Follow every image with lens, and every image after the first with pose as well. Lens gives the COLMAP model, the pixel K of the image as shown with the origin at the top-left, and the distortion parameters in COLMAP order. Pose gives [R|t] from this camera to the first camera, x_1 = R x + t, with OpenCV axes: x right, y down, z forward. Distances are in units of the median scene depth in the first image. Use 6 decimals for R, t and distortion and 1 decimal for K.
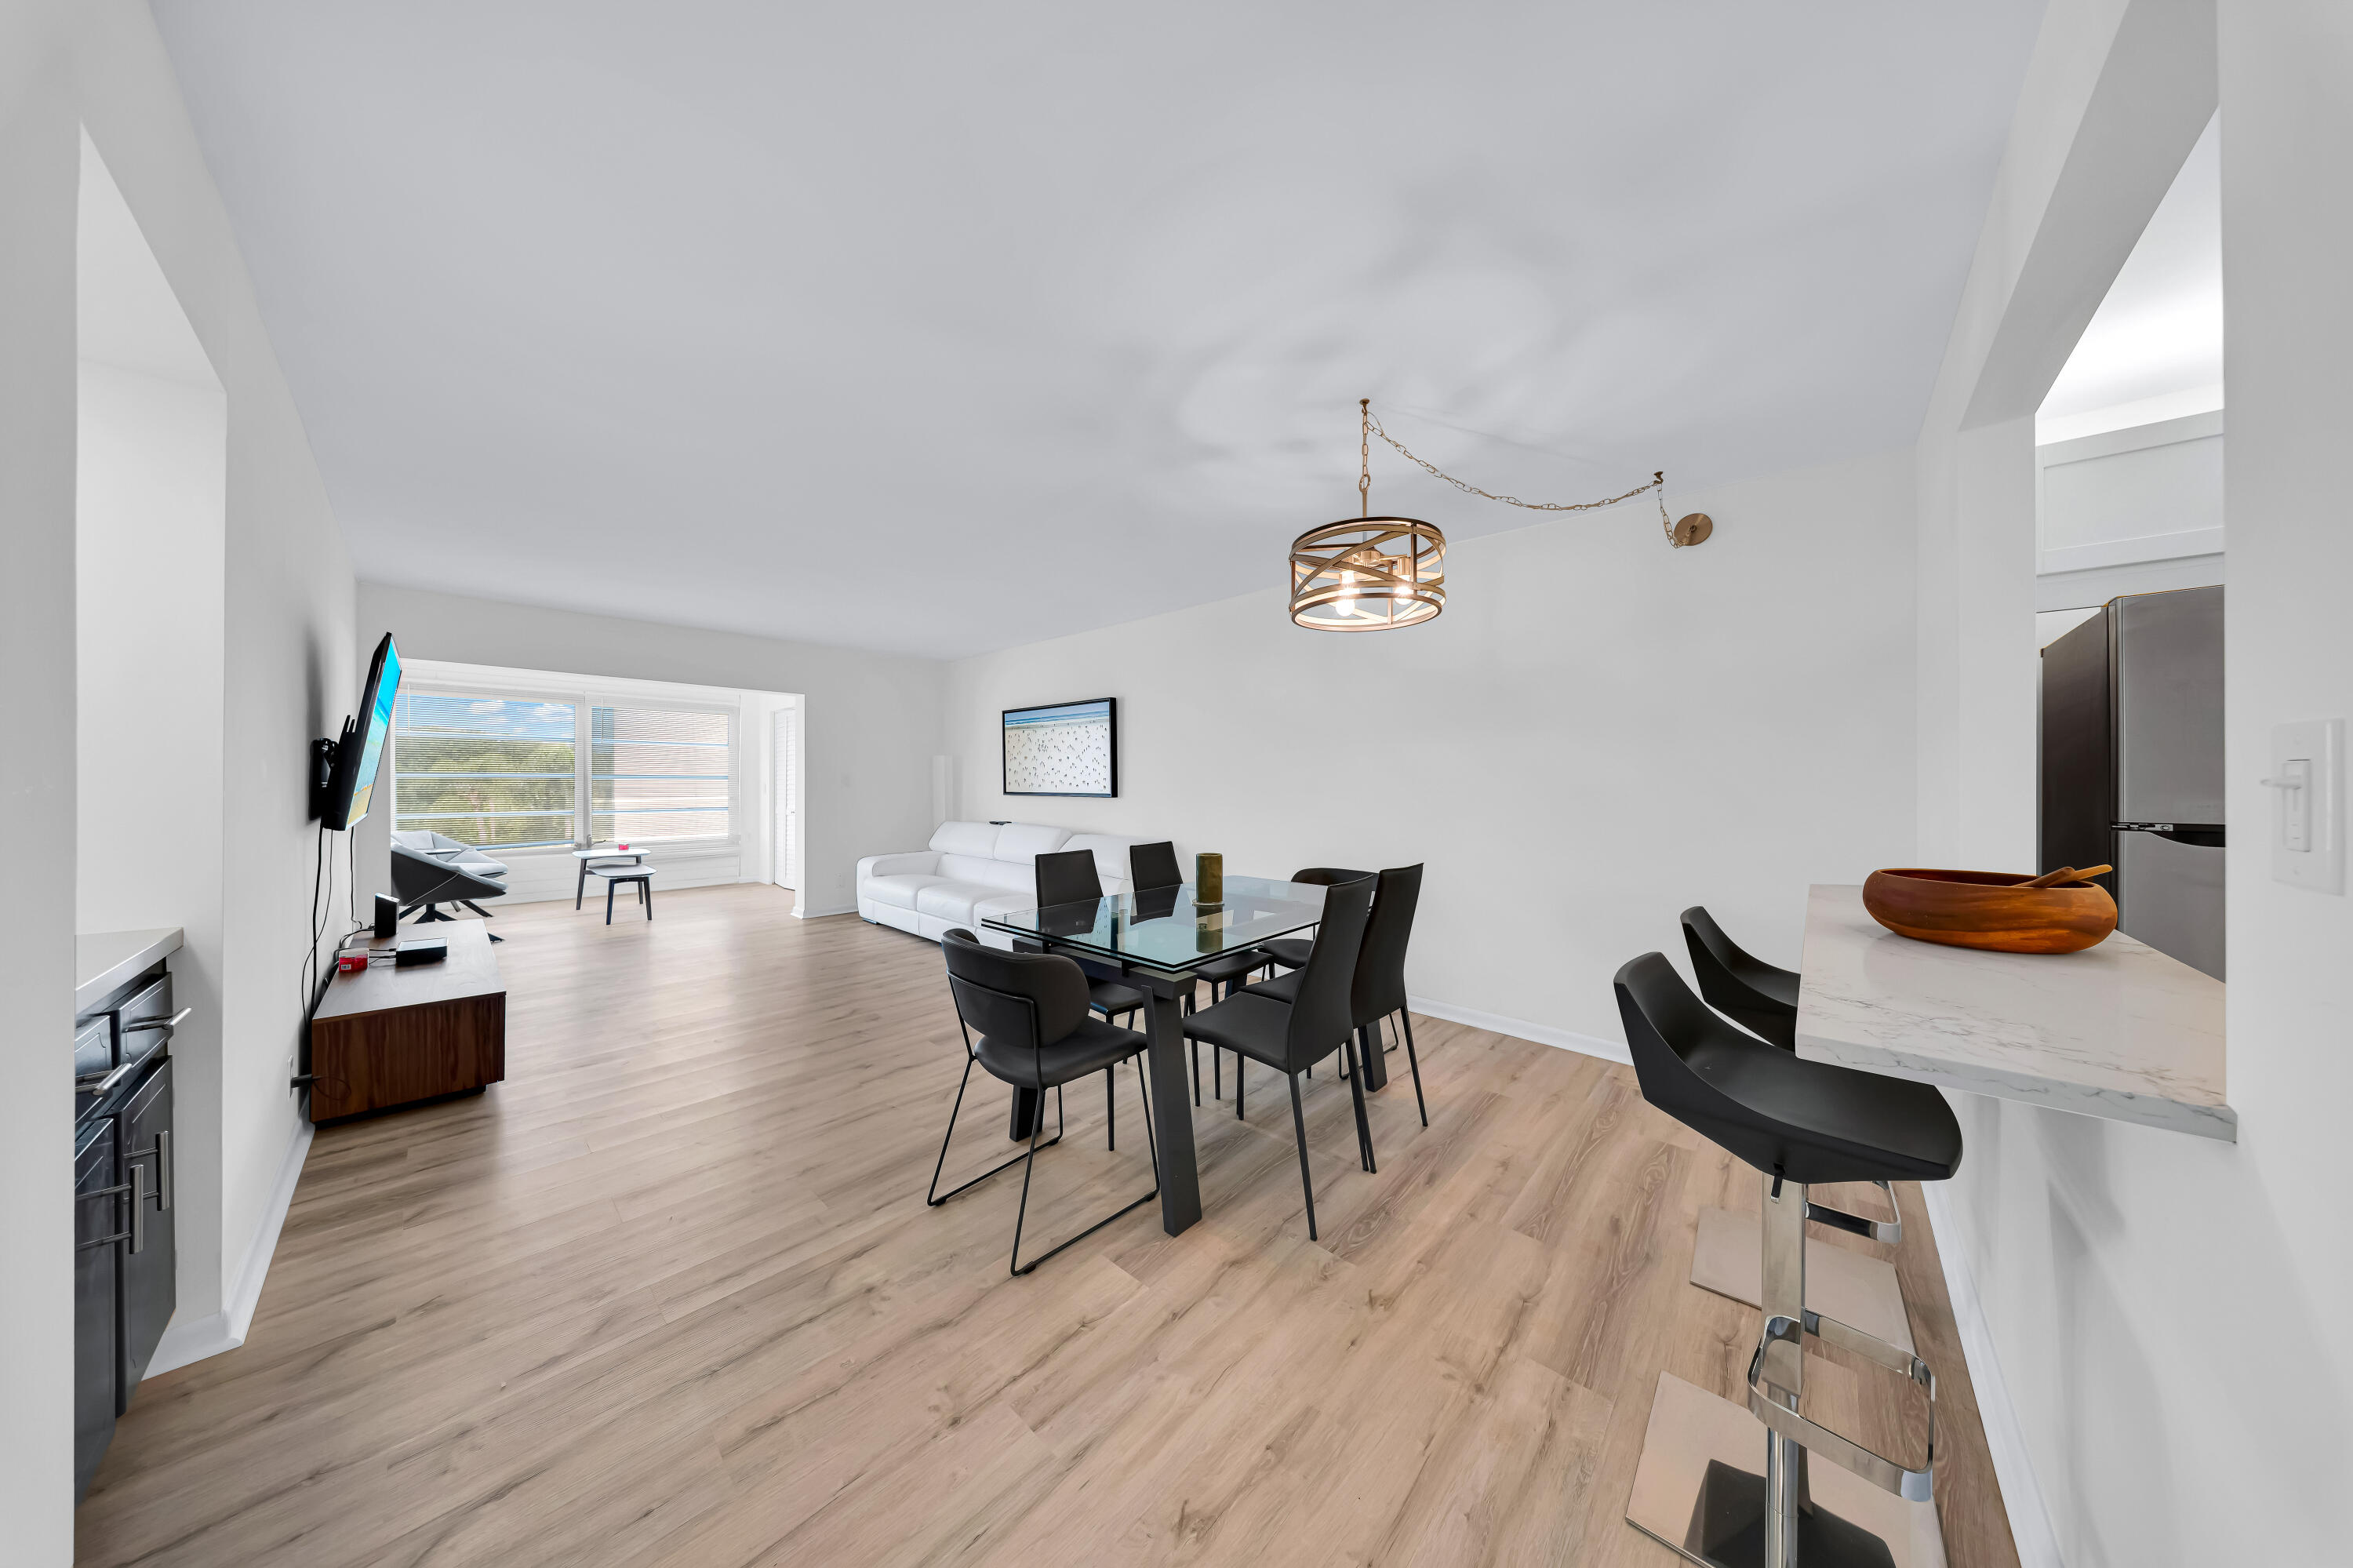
lens RADIAL K [[695.2, 0, 1176.2], [0, 695.2, 769.4], [0, 0, 1]] dist [-0.002270, -0.000162]
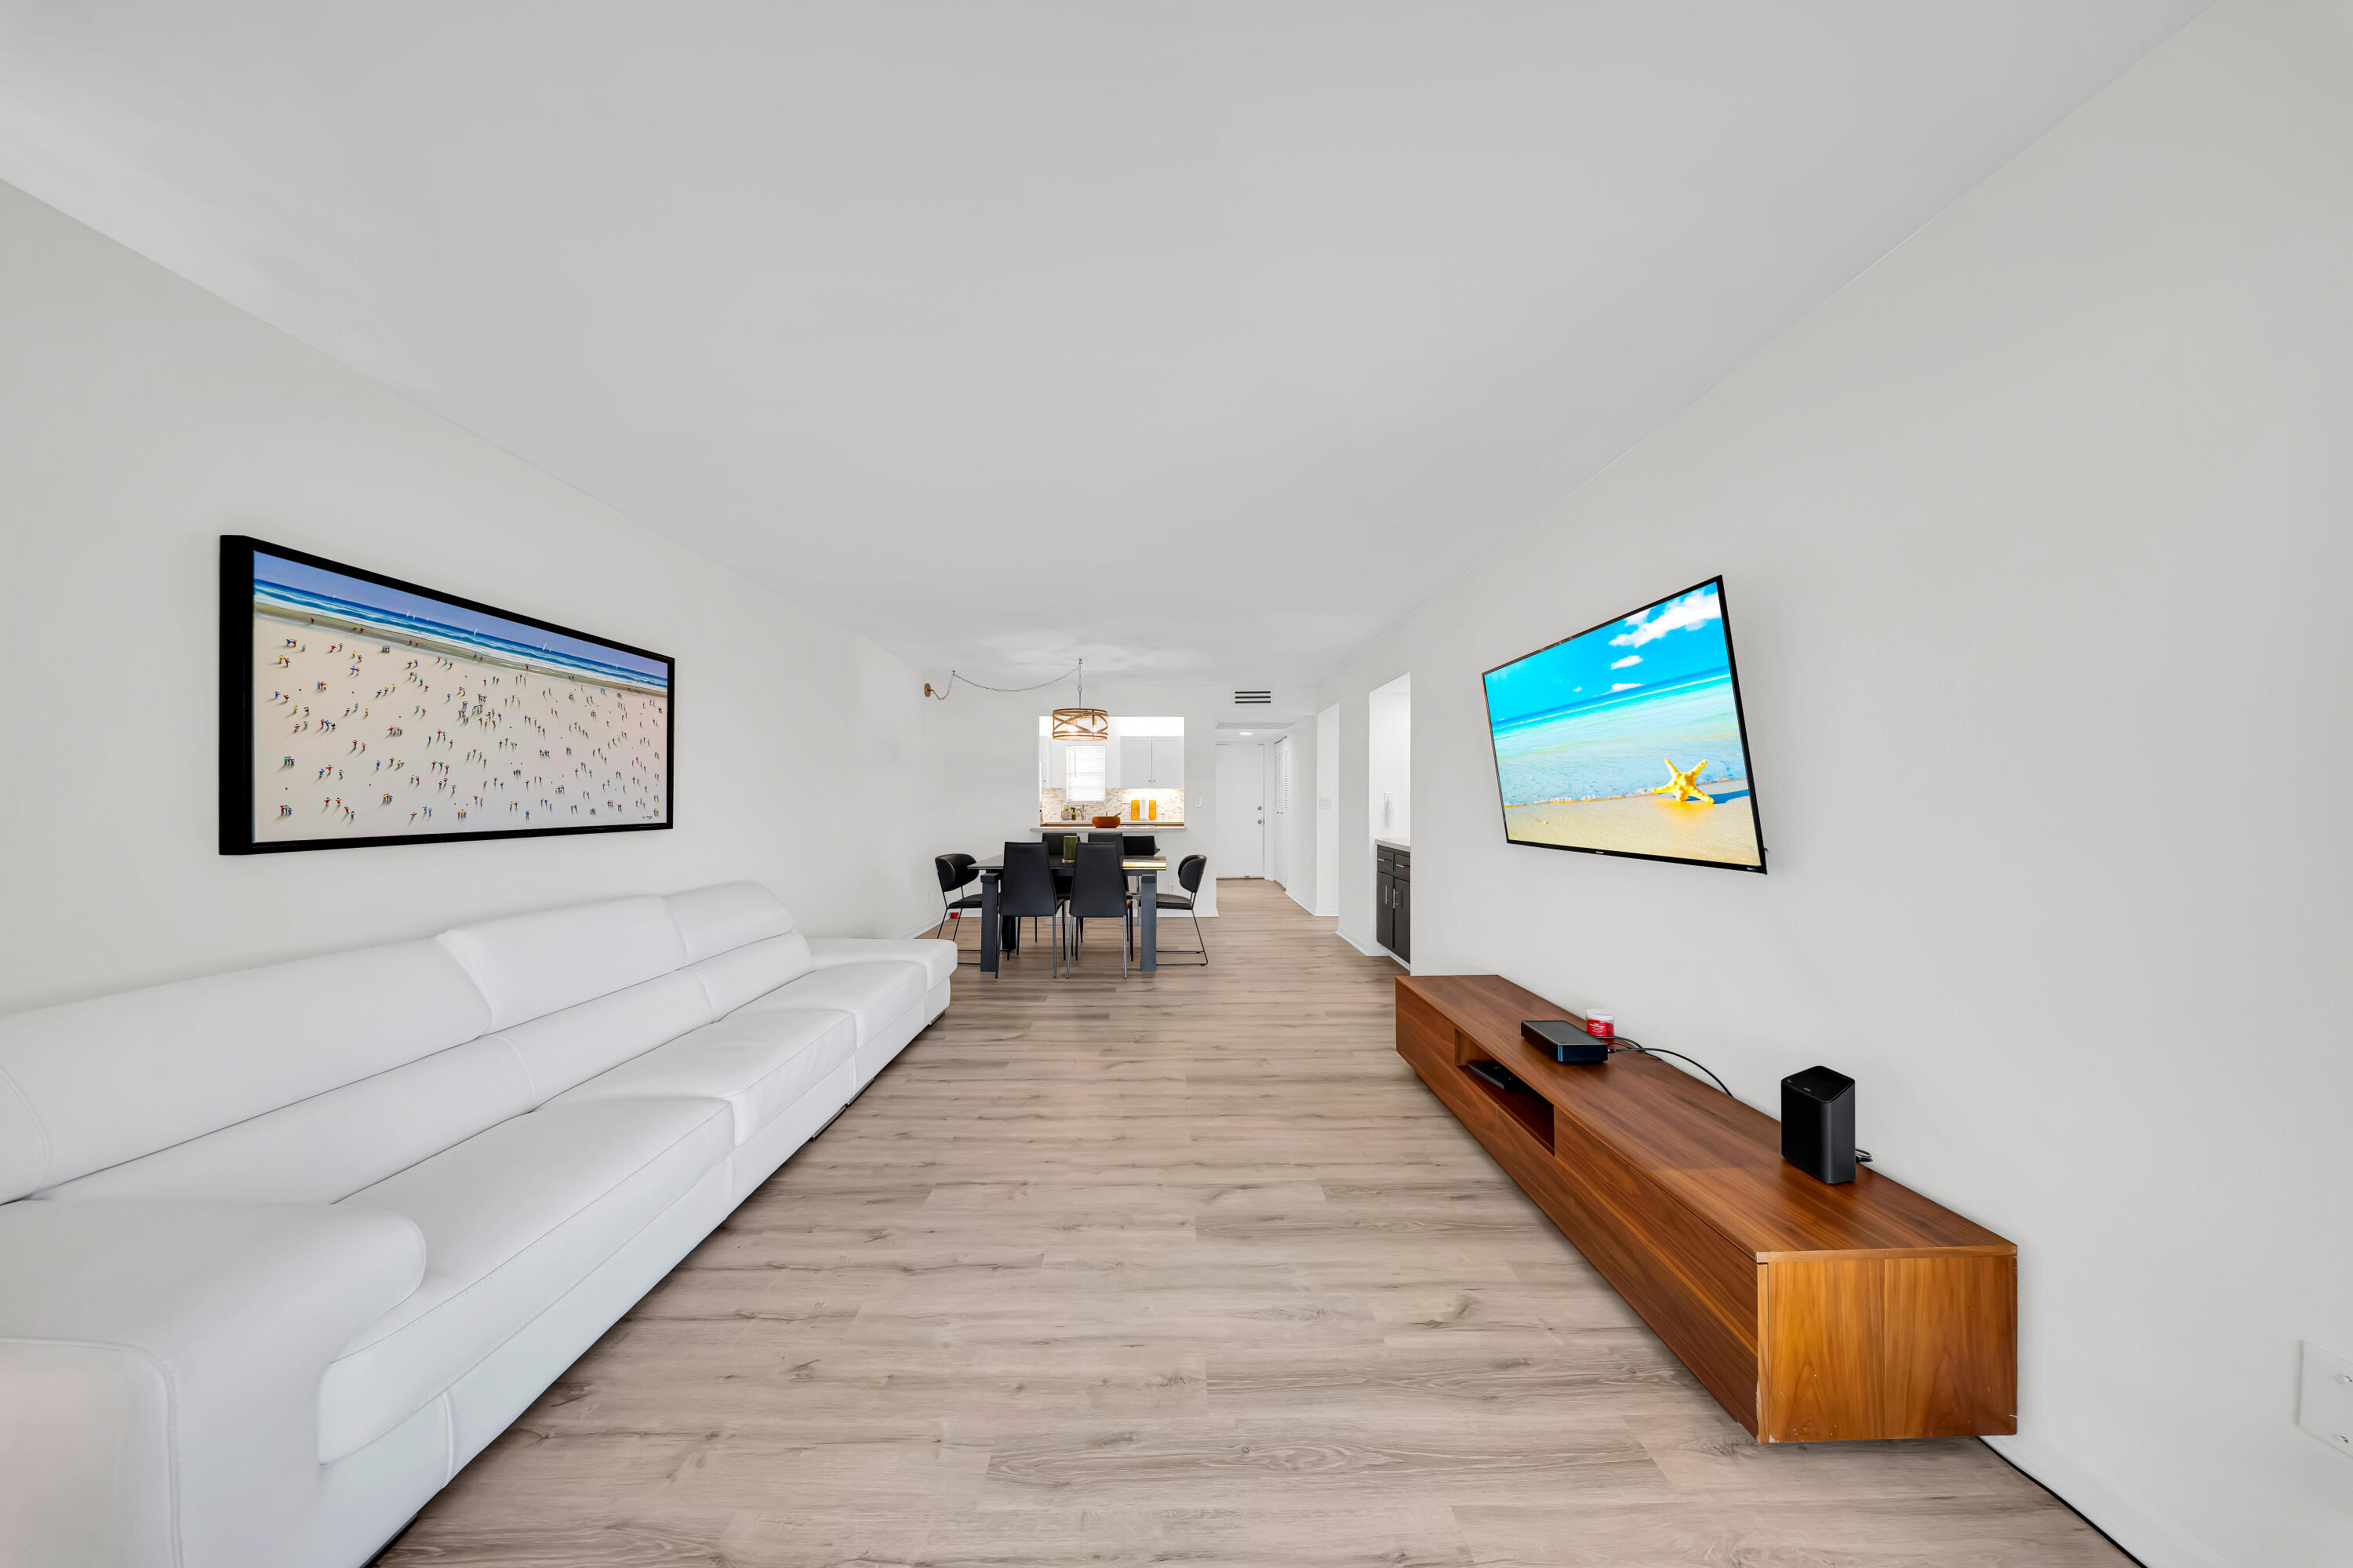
lens RADIAL K [[695.2, 0, 1188.2], [0, 695.2, 806.0], [0, 0, 1]] dist [-0.002270, -0.000162]
pose [[-0.704386, -0.007097, 0.709782, -0.741138], [-0.011114, 0.999938, -0.001031, 0.014960], [-0.709731, -0.008615, -0.704421, 1.000315]]
